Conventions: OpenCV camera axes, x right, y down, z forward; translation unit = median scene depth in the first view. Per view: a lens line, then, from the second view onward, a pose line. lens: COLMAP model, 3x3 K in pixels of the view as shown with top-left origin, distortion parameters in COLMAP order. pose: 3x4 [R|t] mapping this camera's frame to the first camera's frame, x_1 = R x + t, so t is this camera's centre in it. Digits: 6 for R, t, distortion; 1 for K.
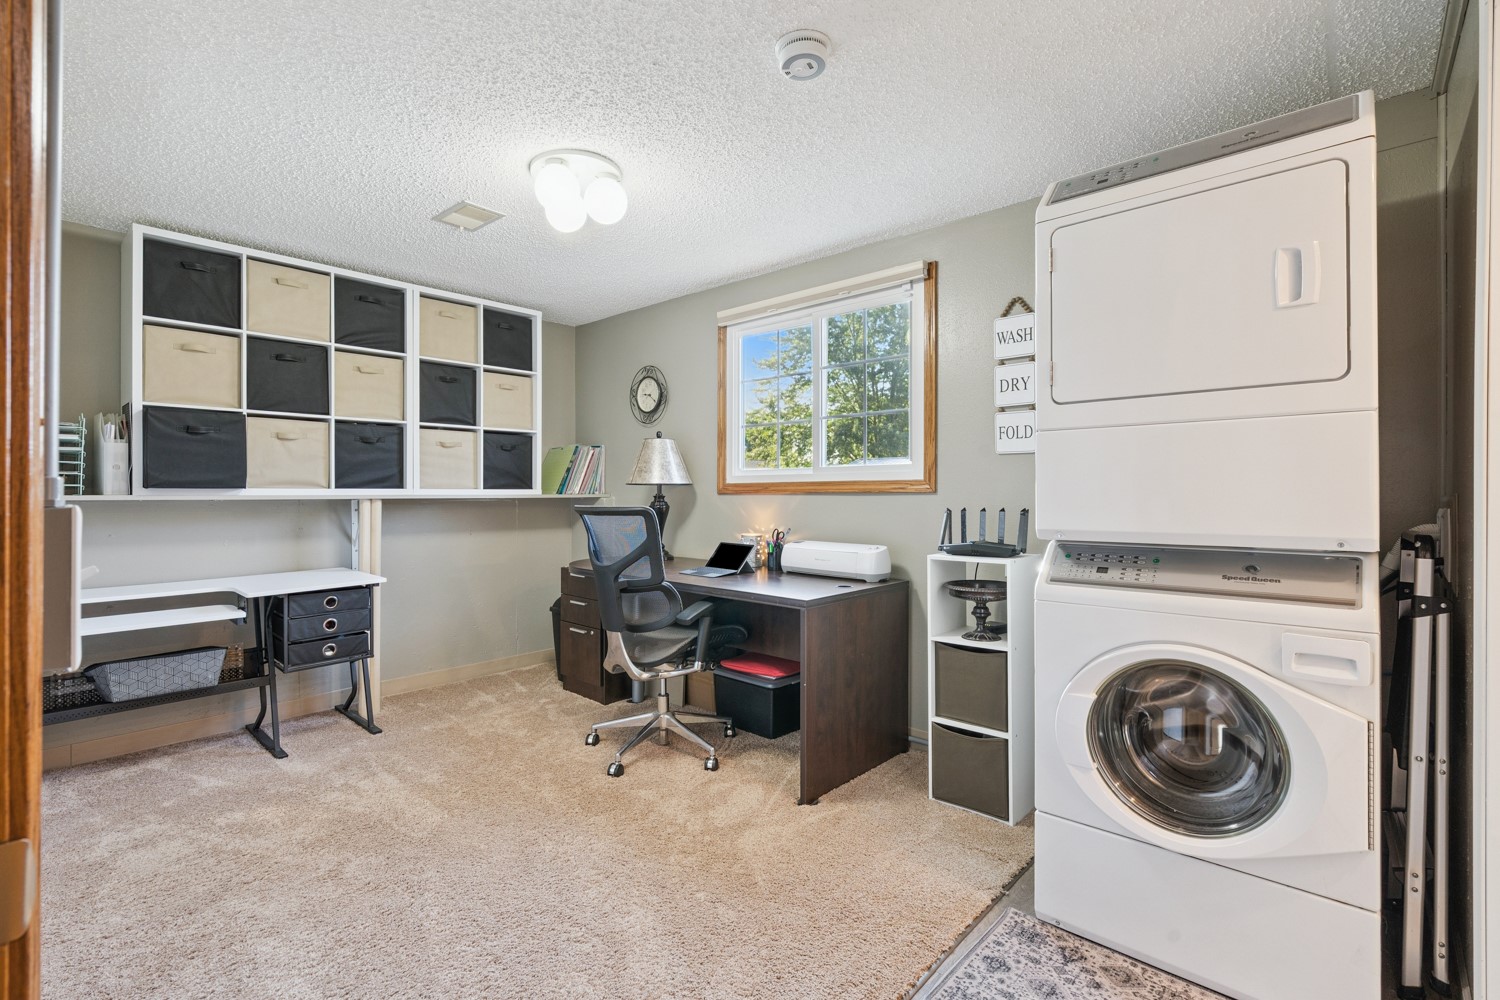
lens RADIAL K [[690.2, 0, 750.6], [0, 690.2, 494.7], [0, 0, 1]] dist [-0.002285, 0.000865]
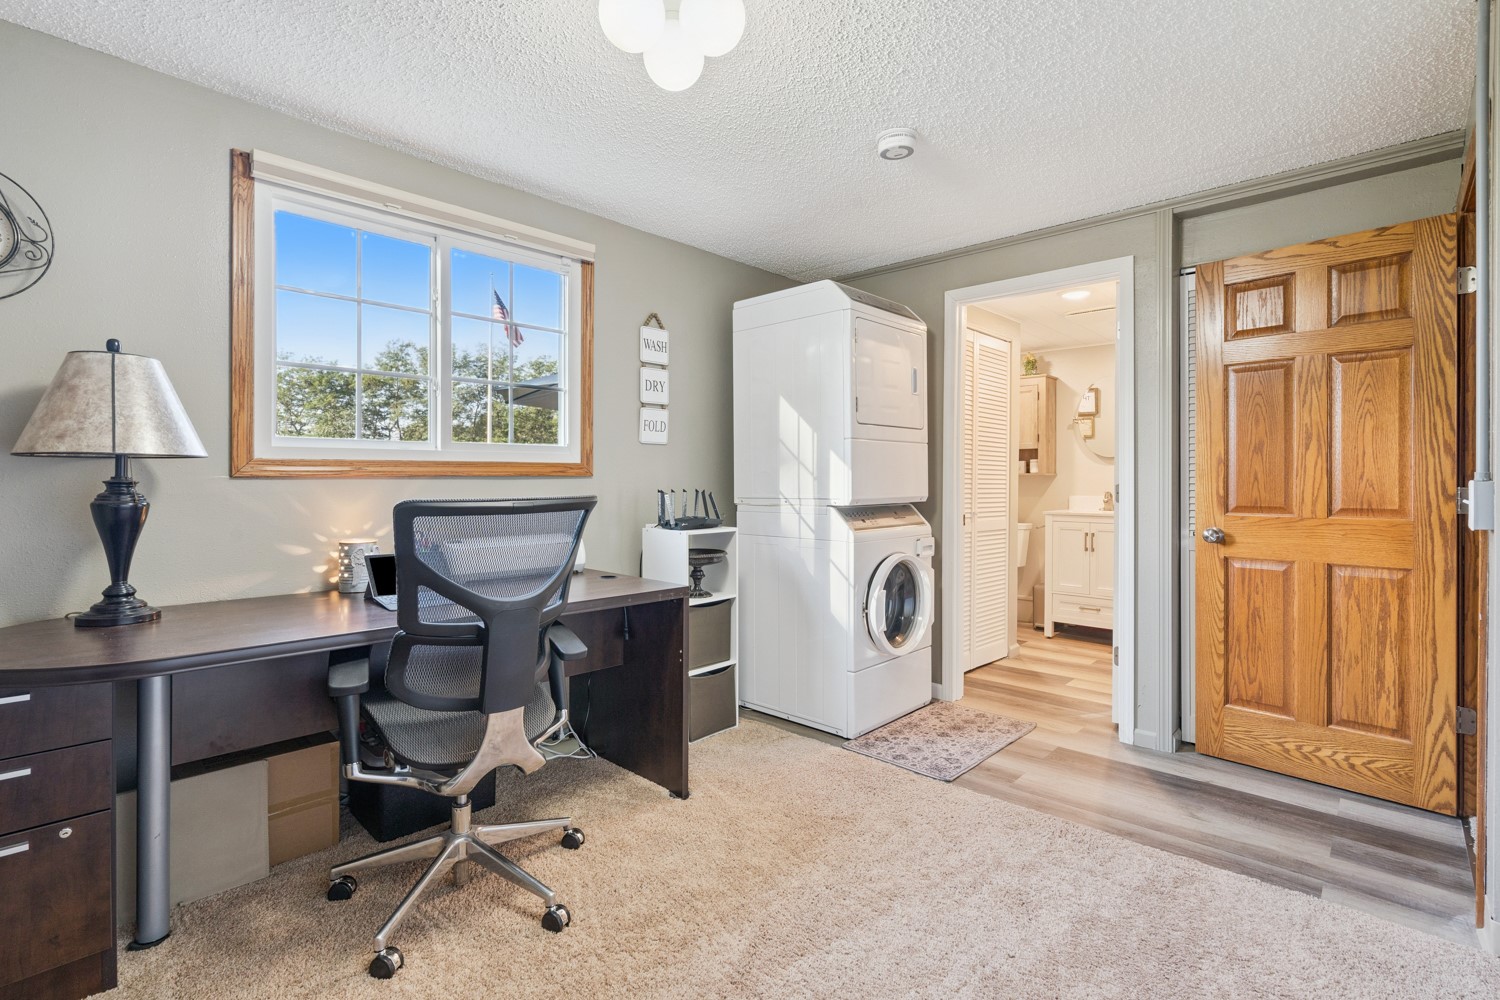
lens RADIAL K [[690.2, 0, 747.4], [0, 690.2, 486.4], [0, 0, 1]] dist [-0.002285, 0.000865]
pose [[0.026385, -0.009626, 0.999606, -0.752381], [0.003251, 0.999949, 0.009543, 0.002852], [-0.999647, 0.002998, 0.026415, 0.751423]]
